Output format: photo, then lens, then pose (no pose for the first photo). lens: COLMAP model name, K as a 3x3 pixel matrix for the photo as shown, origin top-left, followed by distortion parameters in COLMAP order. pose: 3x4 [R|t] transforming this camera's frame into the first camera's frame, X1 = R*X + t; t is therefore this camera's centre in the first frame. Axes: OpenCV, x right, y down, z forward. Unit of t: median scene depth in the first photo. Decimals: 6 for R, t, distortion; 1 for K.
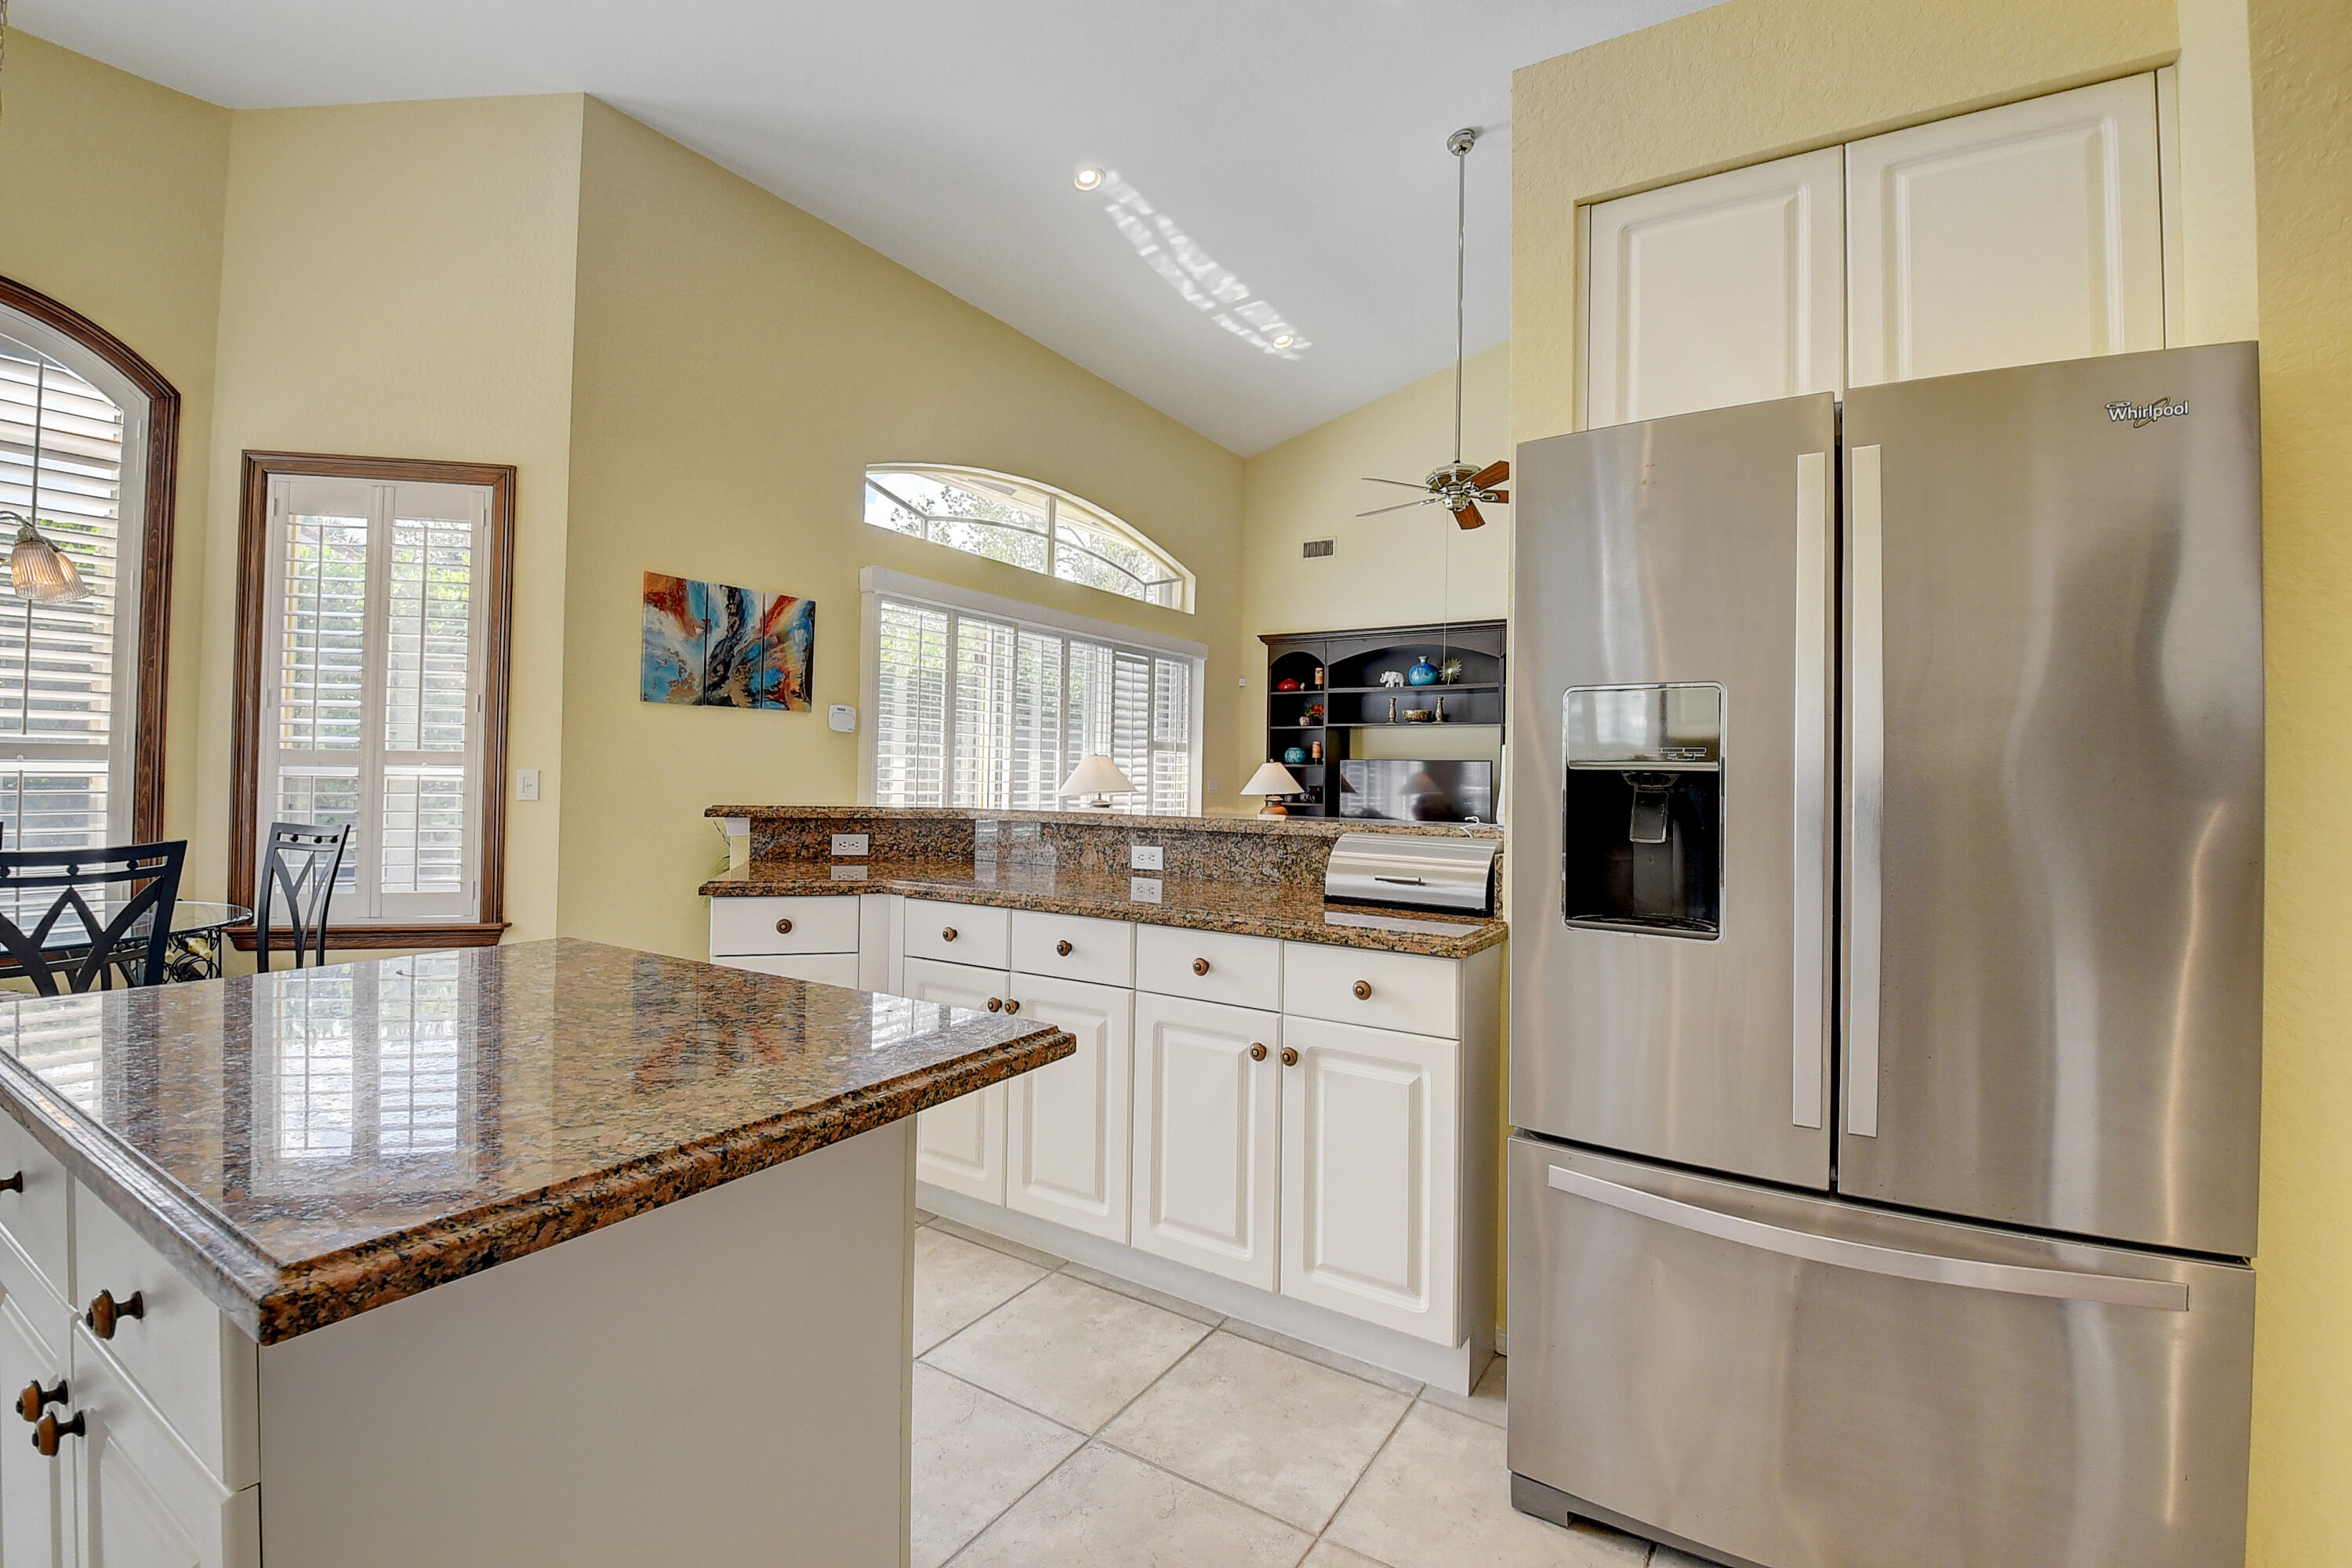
lens RADIAL K [[1035.0, 0, 1171.2], [0, 1035.0, 758.2], [0, 0, 1]] dist [0.016560, -0.028737]
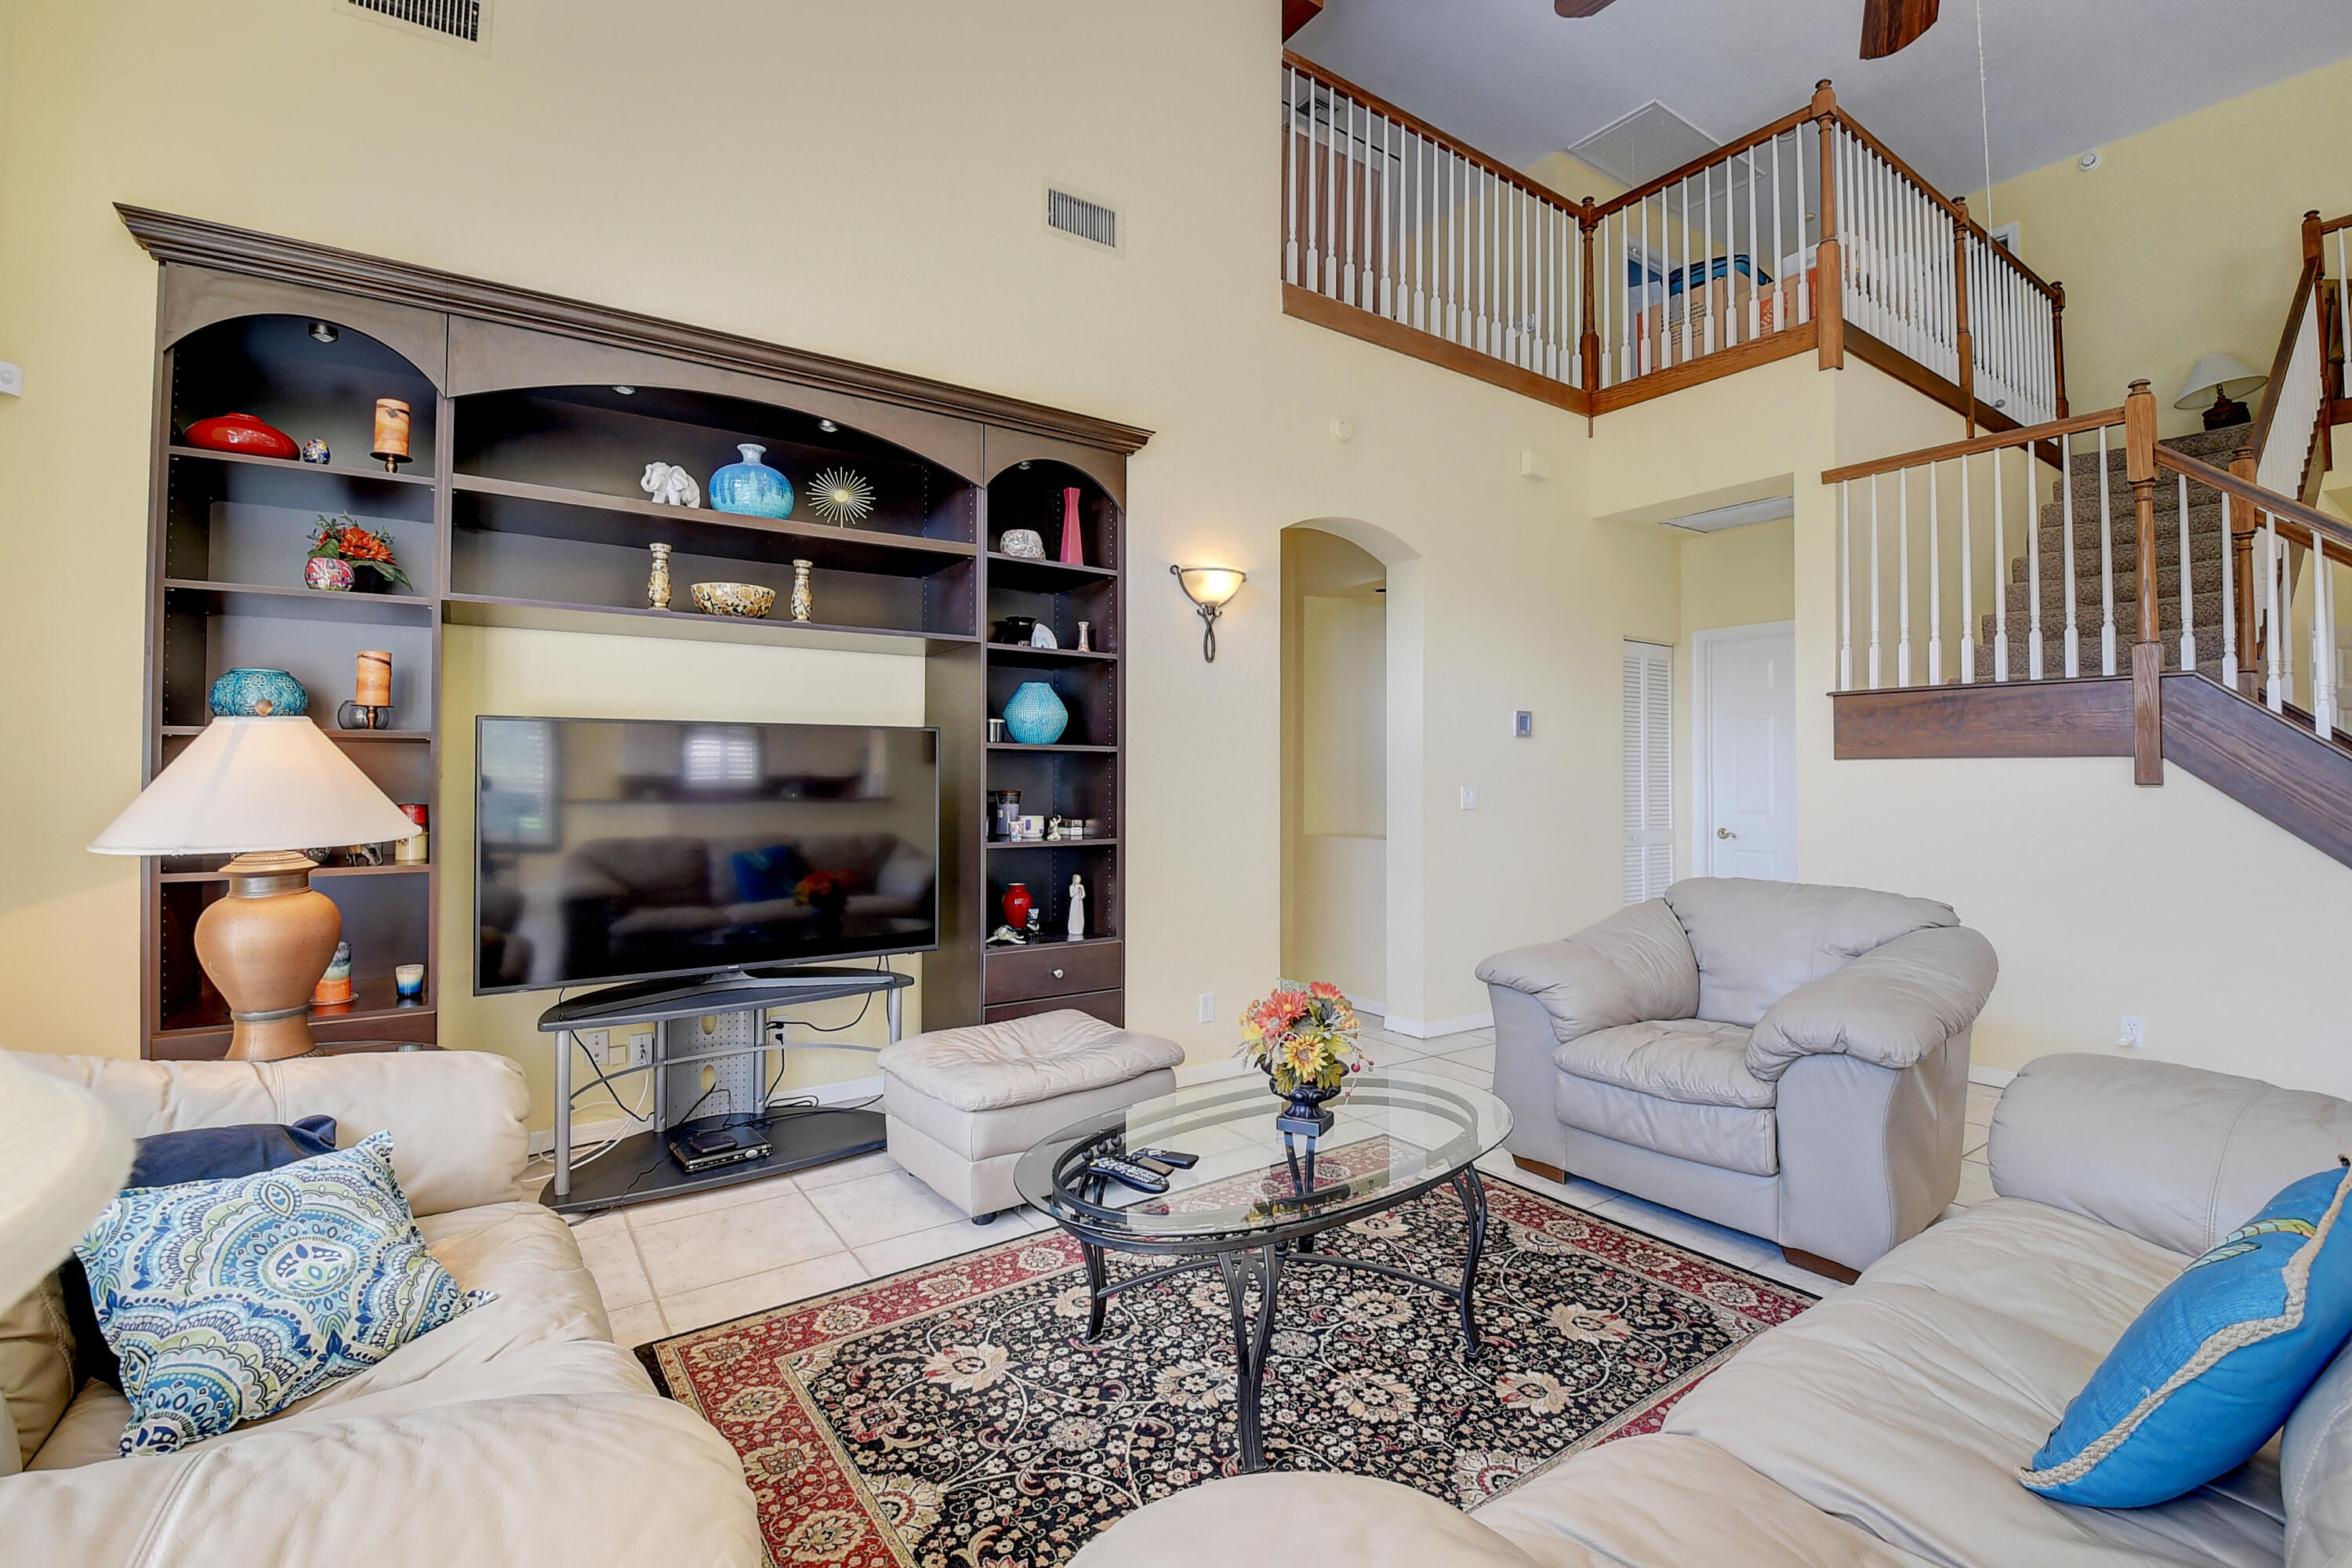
lens RADIAL K [[1035.0, 0, 1171.2], [0, 1035.0, 758.2], [0, 0, 1]] dist [0.016560, -0.028737]
pose [[0.386100, -0.004298, 0.922447, -0.078076], [-0.015657, 0.999815, 0.011212, 0.015347], [-0.922324, -0.018771, 0.385961, 1.238135]]
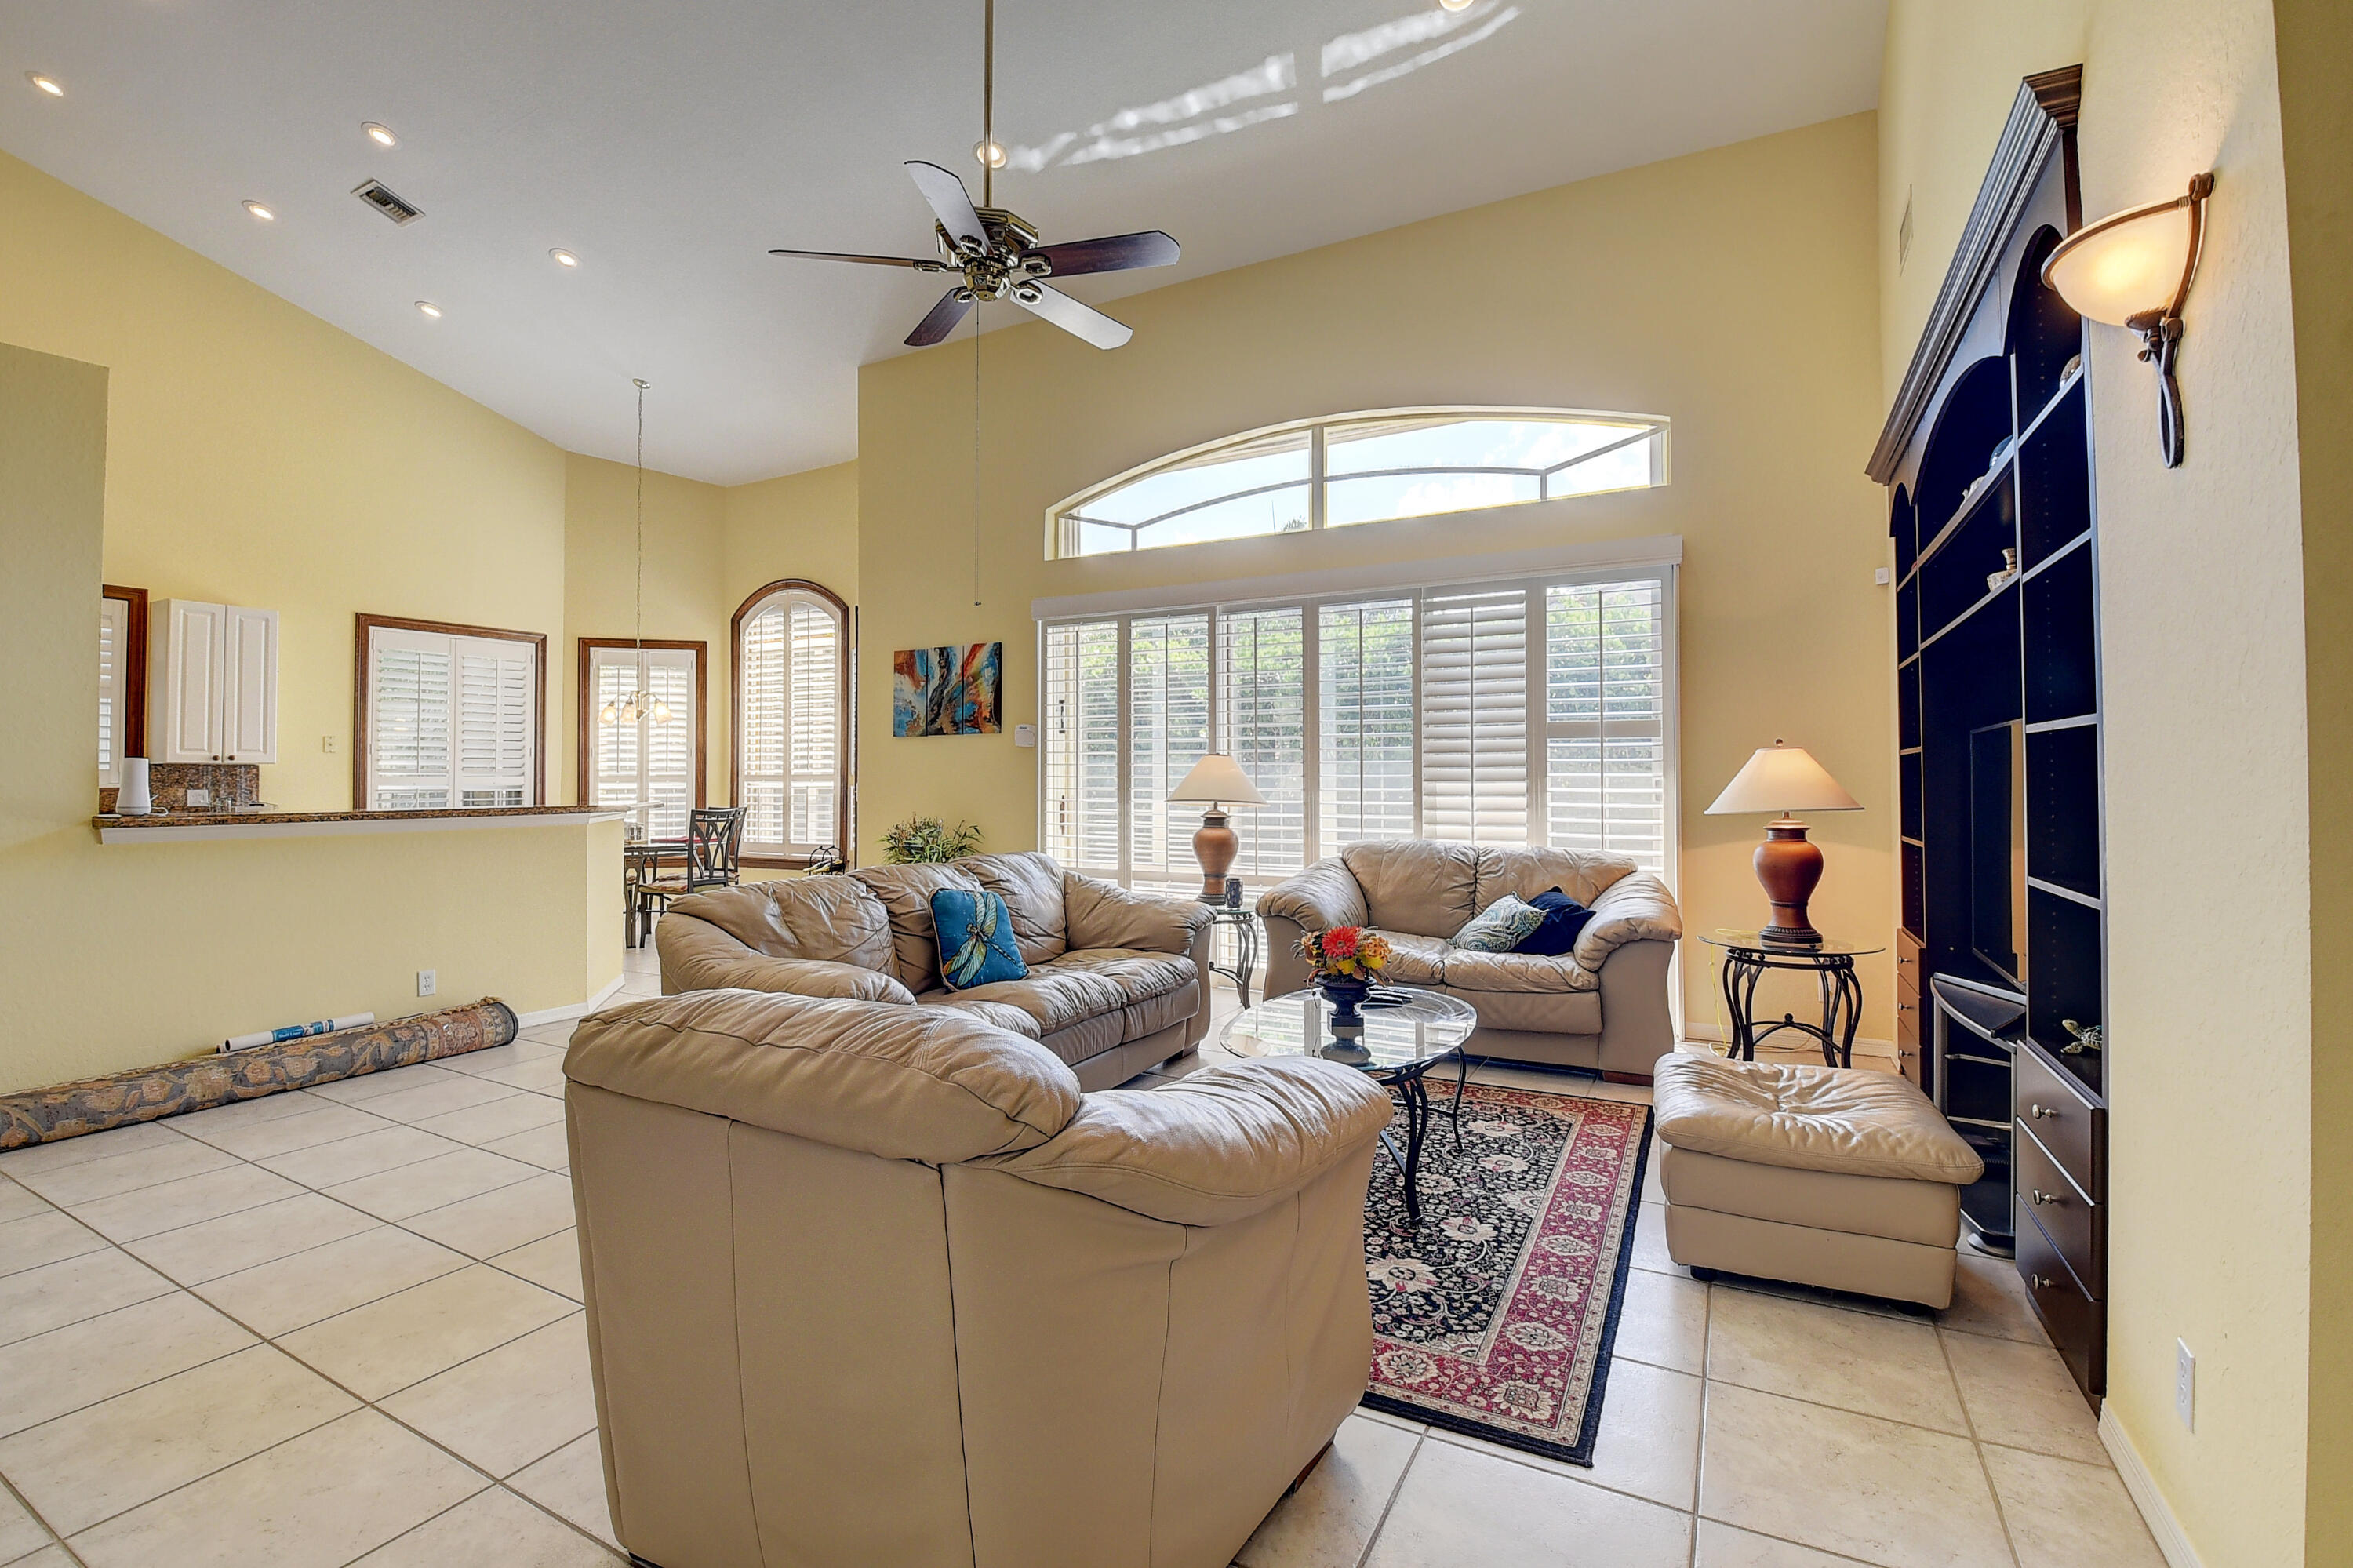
lens RADIAL K [[1035.5, 0, 1171.7], [0, 1035.5, 758.2], [0, 0, 1]] dist [0.016560, -0.028737]
pose [[0.079104, -0.038135, -0.996137, 0.952083], [0.021323, 0.999104, -0.036555, 0.036305], [0.996638, -0.018349, 0.079846, 1.201142]]
